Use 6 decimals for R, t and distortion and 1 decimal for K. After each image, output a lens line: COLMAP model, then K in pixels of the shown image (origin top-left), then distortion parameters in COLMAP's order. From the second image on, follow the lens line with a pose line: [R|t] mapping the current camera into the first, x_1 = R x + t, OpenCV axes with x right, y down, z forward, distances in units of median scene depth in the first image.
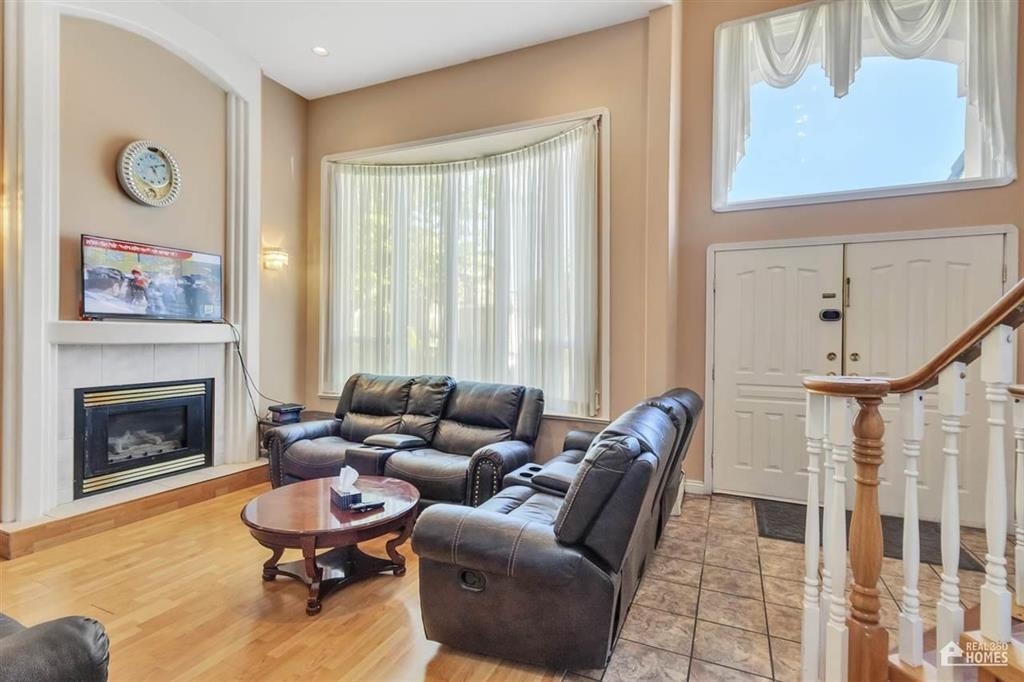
lens RADIAL K [[487.5, 0, 528.8], [0, 487.5, 340.8], [0, 0, 1]] dist [0.002407, 0.000439]
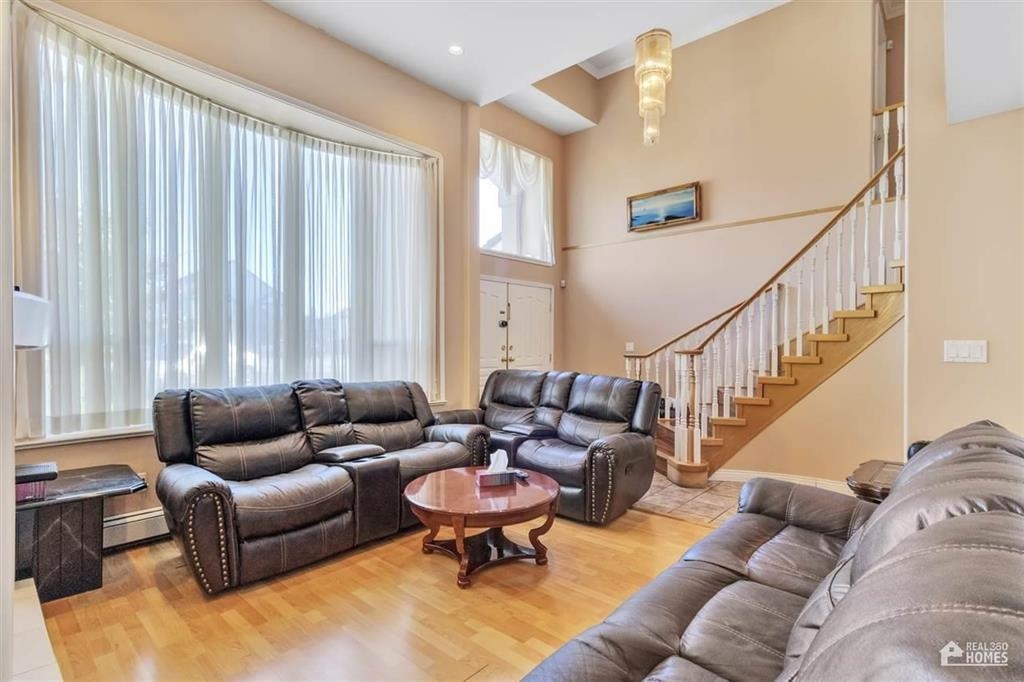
lens RADIAL K [[487.5, 0, 528.8], [0, 487.5, 340.8], [0, 0, 1]] dist [0.002407, 0.000439]
pose [[0.298086, -0.002984, 0.954534, -0.958971], [0.009478, 0.999955, 0.000166, 0.005882], [-0.954492, 0.008998, 0.298101, 0.404778]]
